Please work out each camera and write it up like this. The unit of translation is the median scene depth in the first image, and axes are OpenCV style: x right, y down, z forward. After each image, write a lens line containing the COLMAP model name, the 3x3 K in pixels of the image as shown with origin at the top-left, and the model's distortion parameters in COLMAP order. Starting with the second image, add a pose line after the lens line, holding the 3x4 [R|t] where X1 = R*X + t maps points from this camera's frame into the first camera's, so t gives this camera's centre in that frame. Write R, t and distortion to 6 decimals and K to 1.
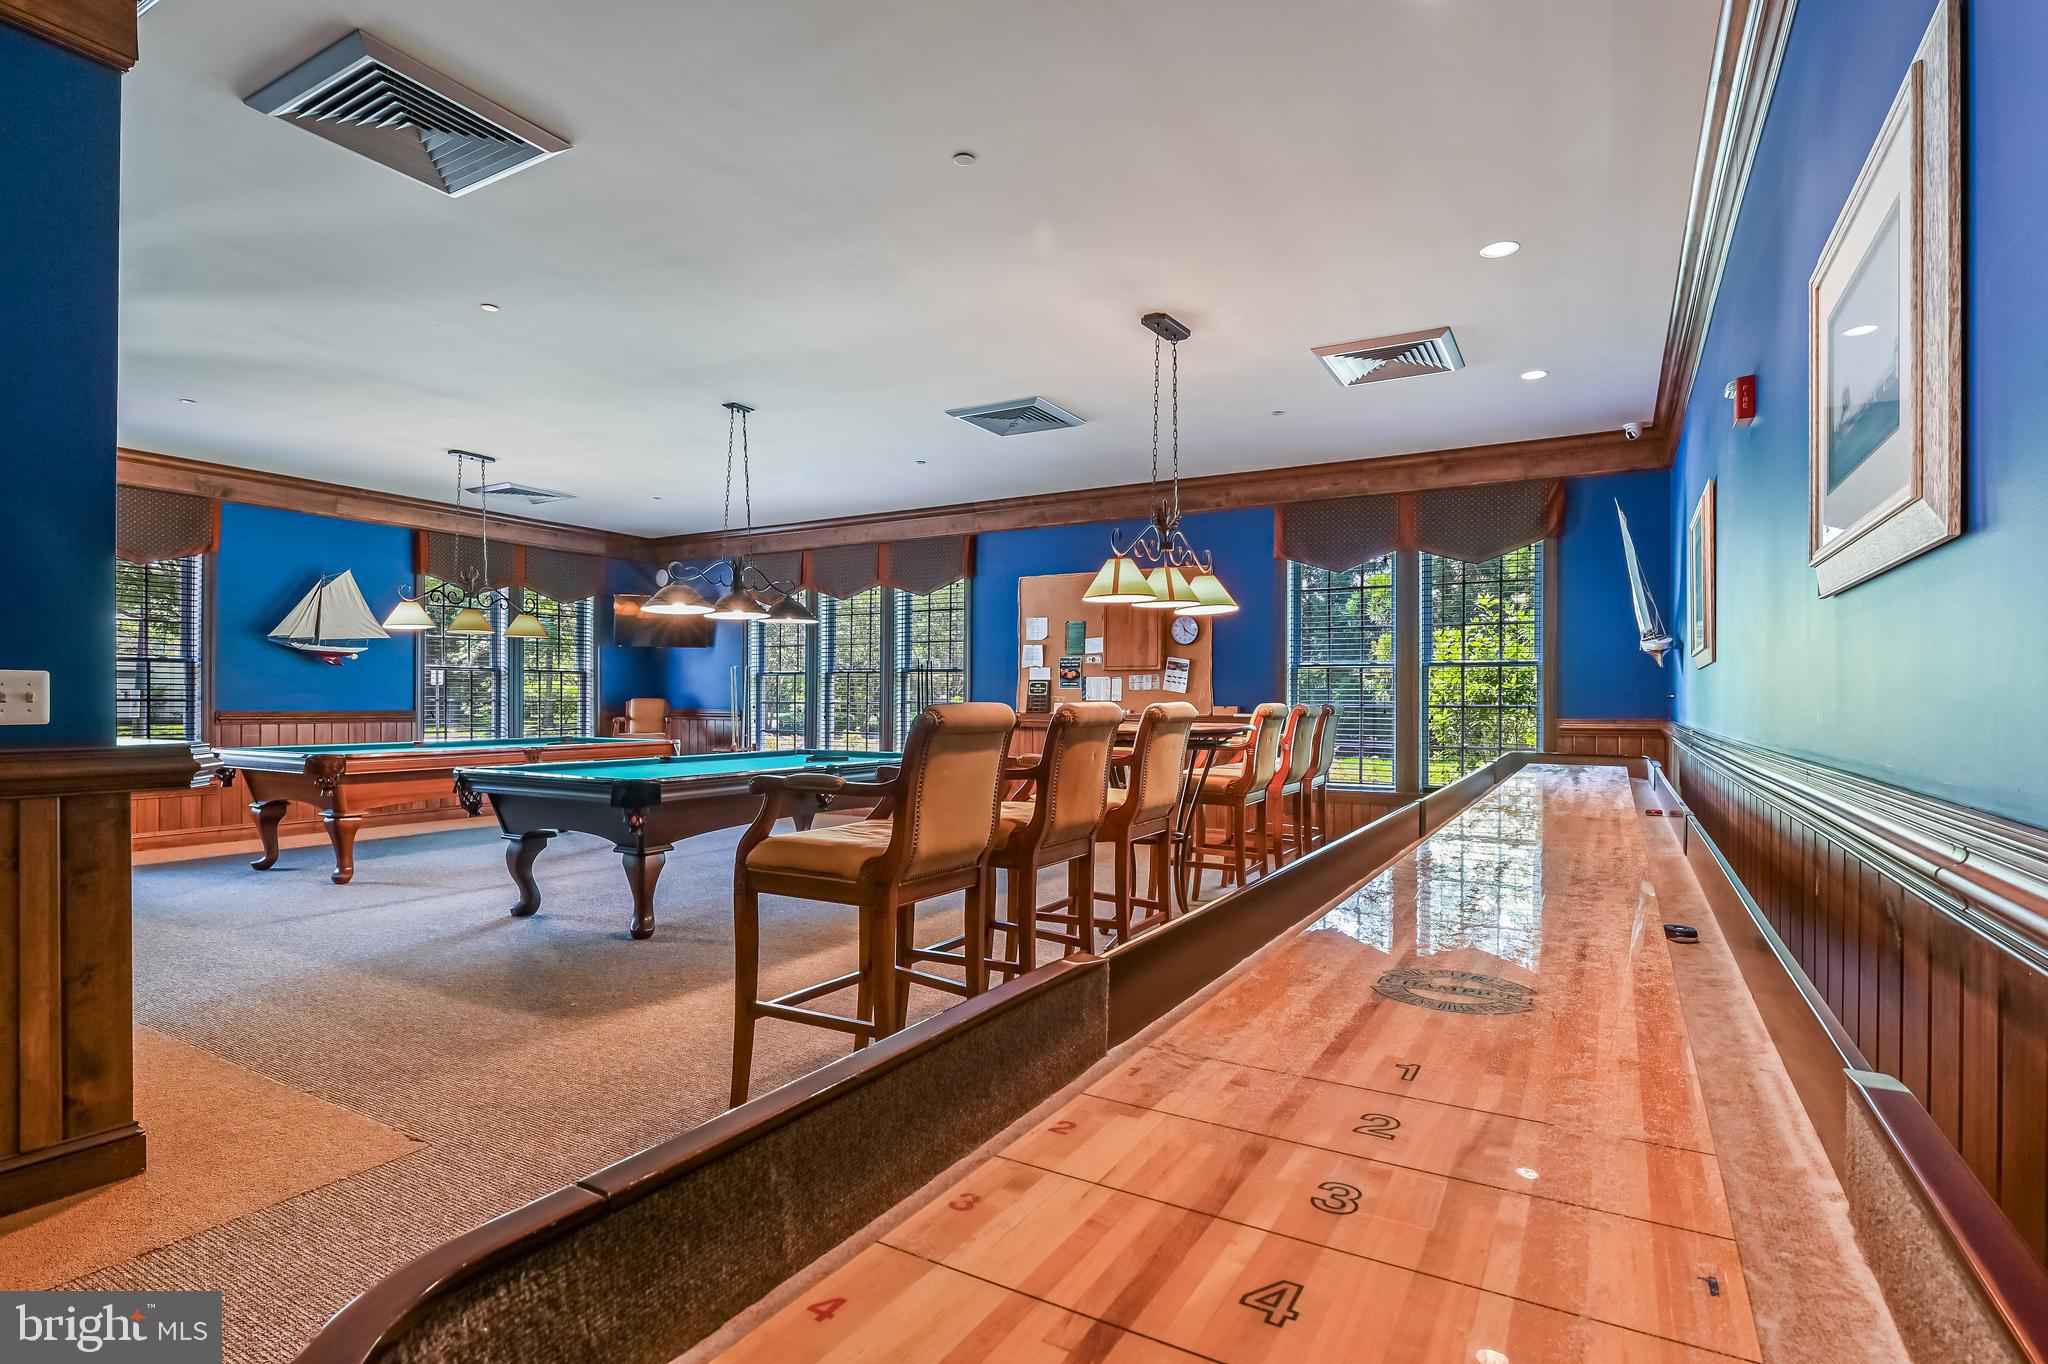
lens RADIAL K [[991.2, 0, 1026.9], [0, 991.2, 689.5], [0, 0, 1]] dist [0.003078, 0.000301]
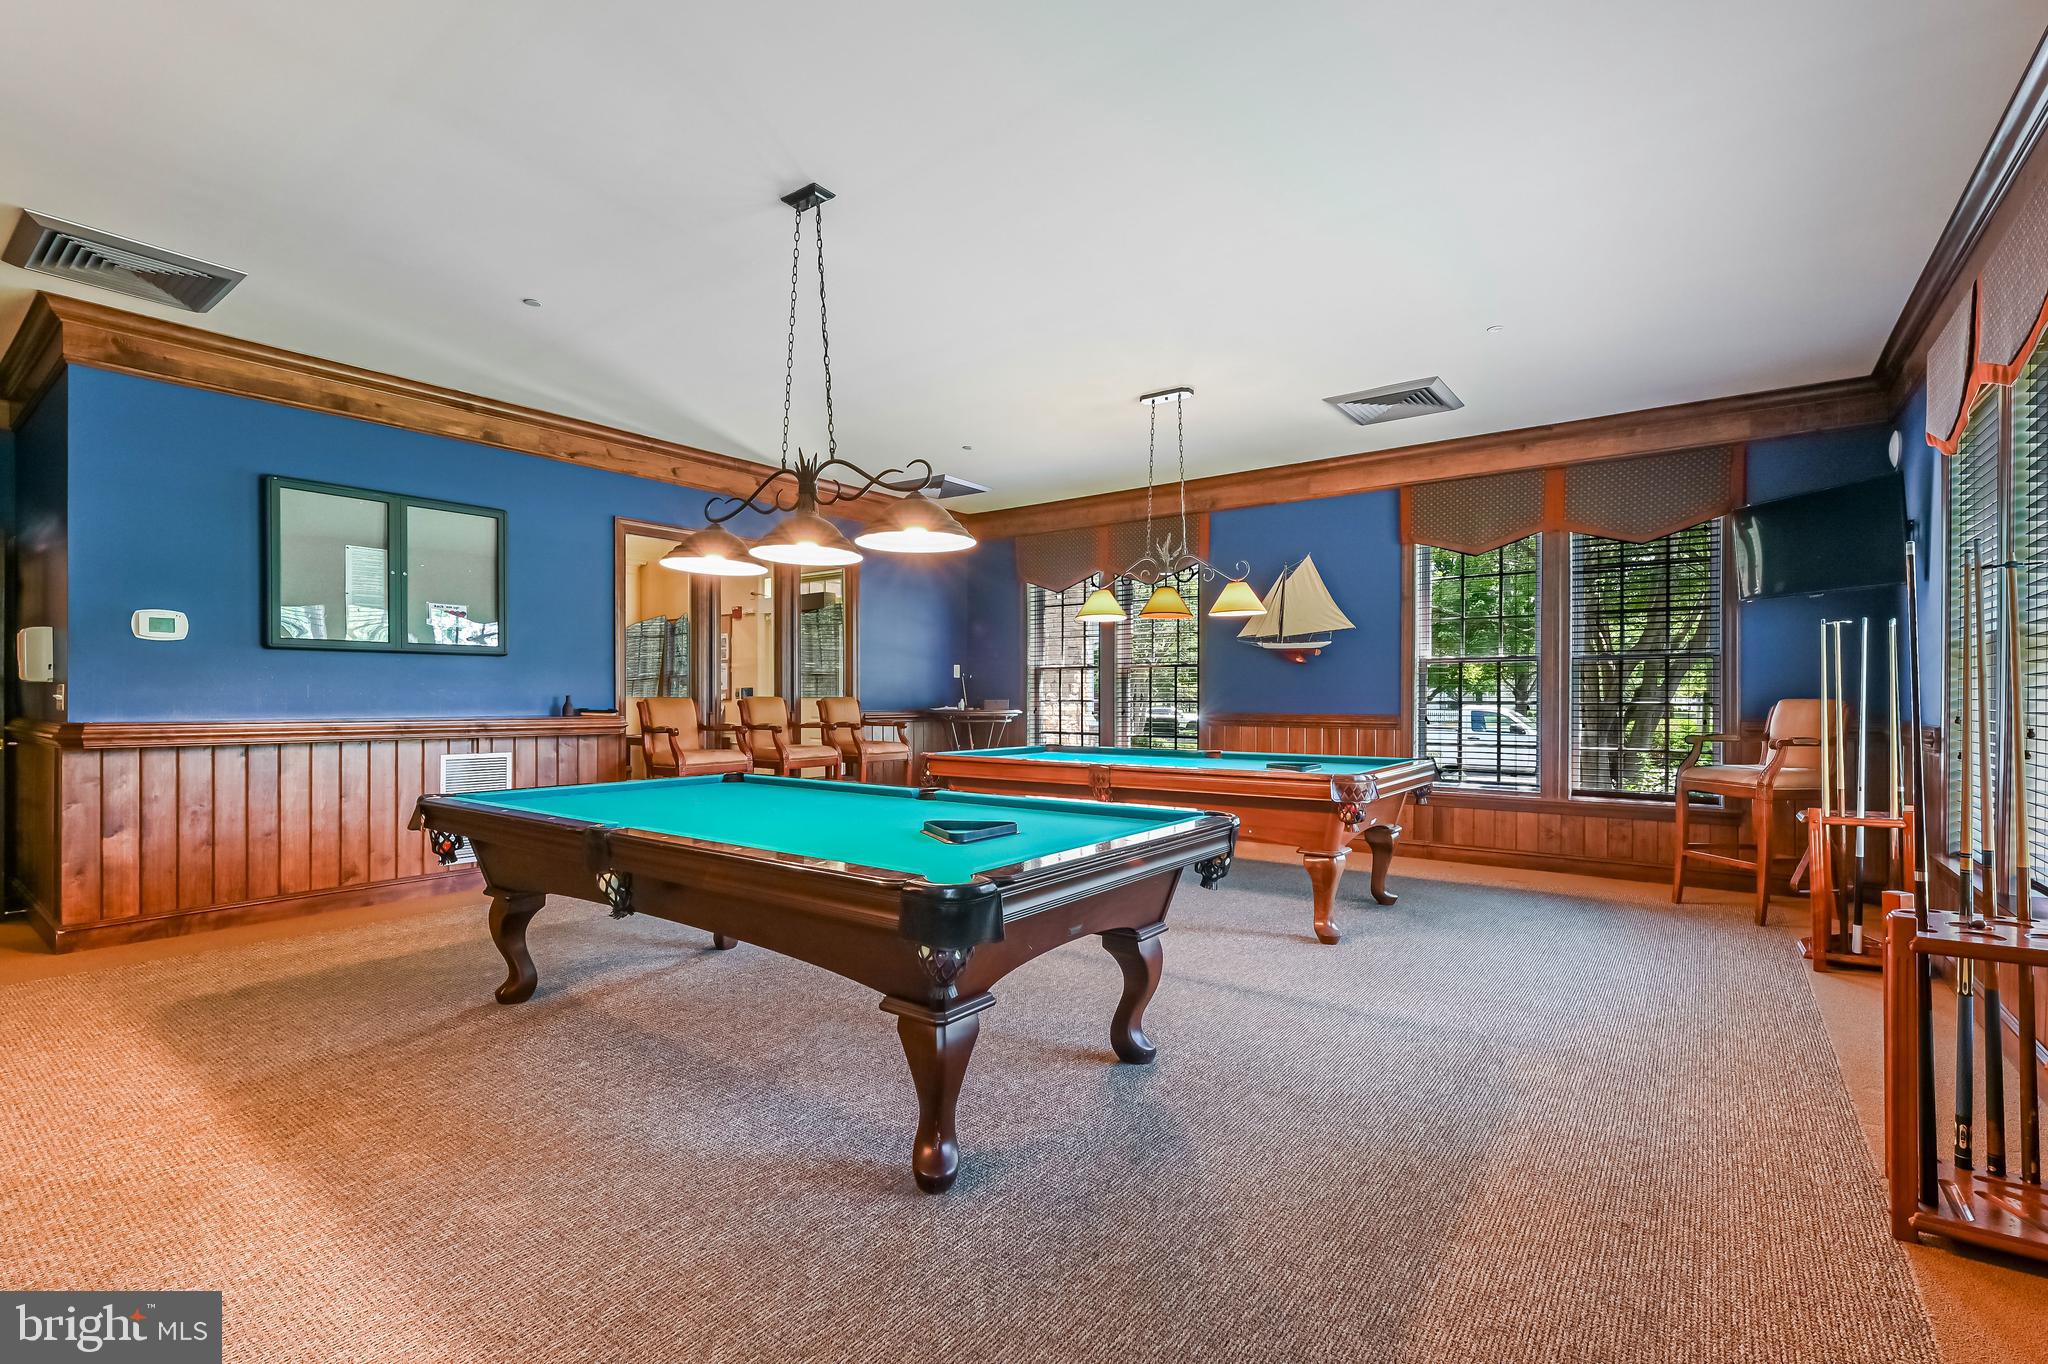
lens RADIAL K [[923.1, 0, 1022.4], [0, 923.1, 694.5], [0, 0, 1]] dist [-0.015015, -0.000120]
pose [[-0.127190, -0.008550, -0.991842, 0.169469], [0.008555, 0.999916, -0.009717, 0.009875], [0.991842, -0.009721, -0.127106, 0.897903]]
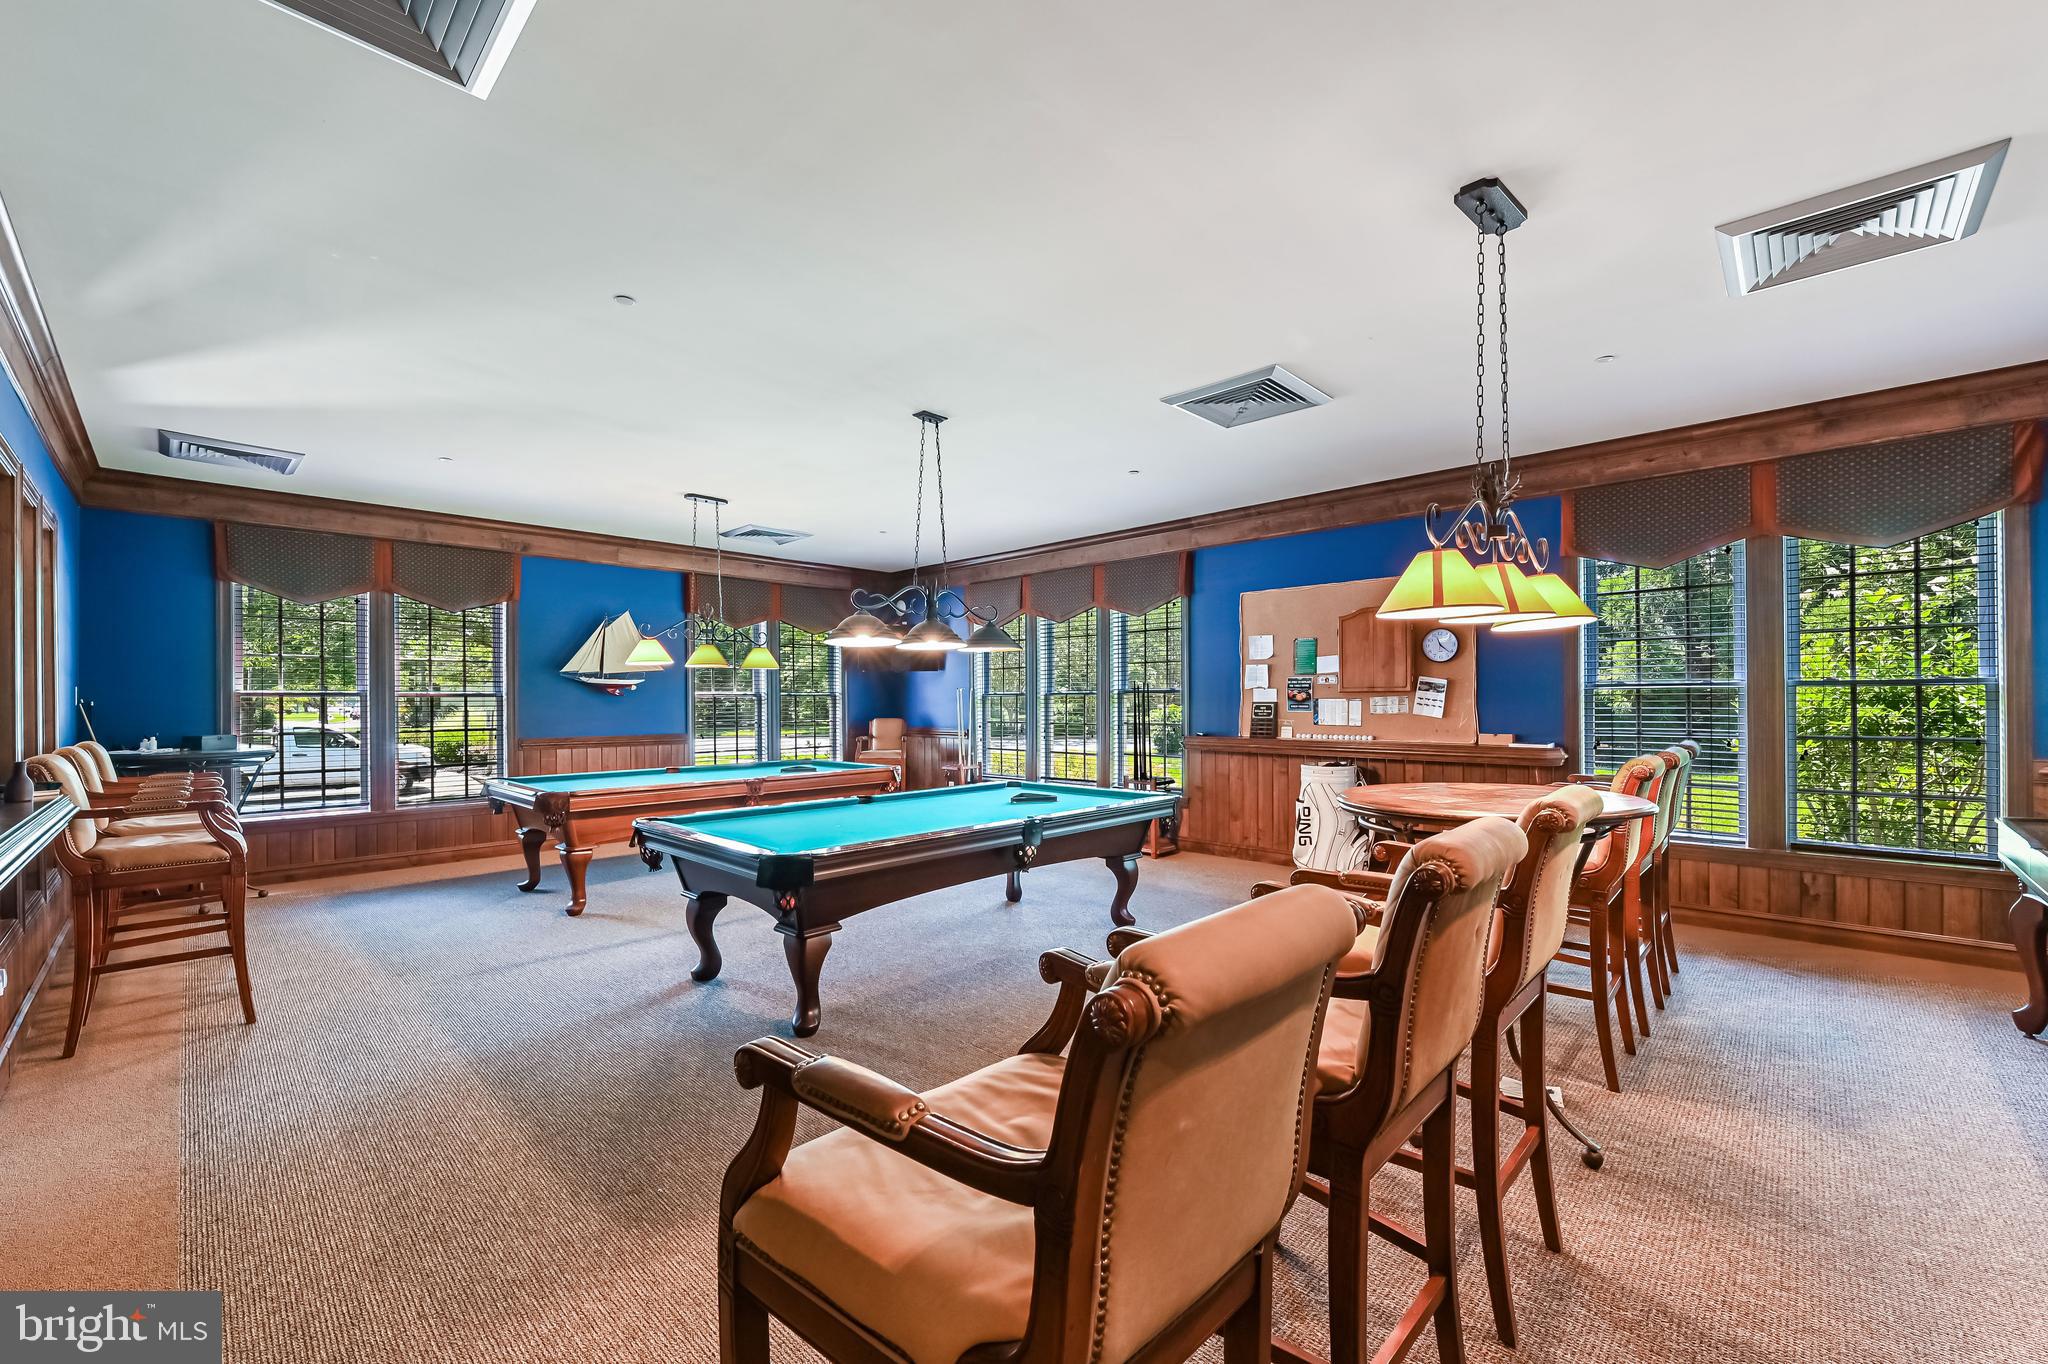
lens RADIAL K [[812.5, 0, 1023.6], [0, 812.5, 691.5], [0, 0, 1]] dist [-0.001673, -0.000130]
pose [[0.969013, -0.011933, -0.246722, -0.020621], [0.011549, 0.999929, -0.003003, -0.022426], [0.246740, 0.000061, 0.969082, 0.227555]]
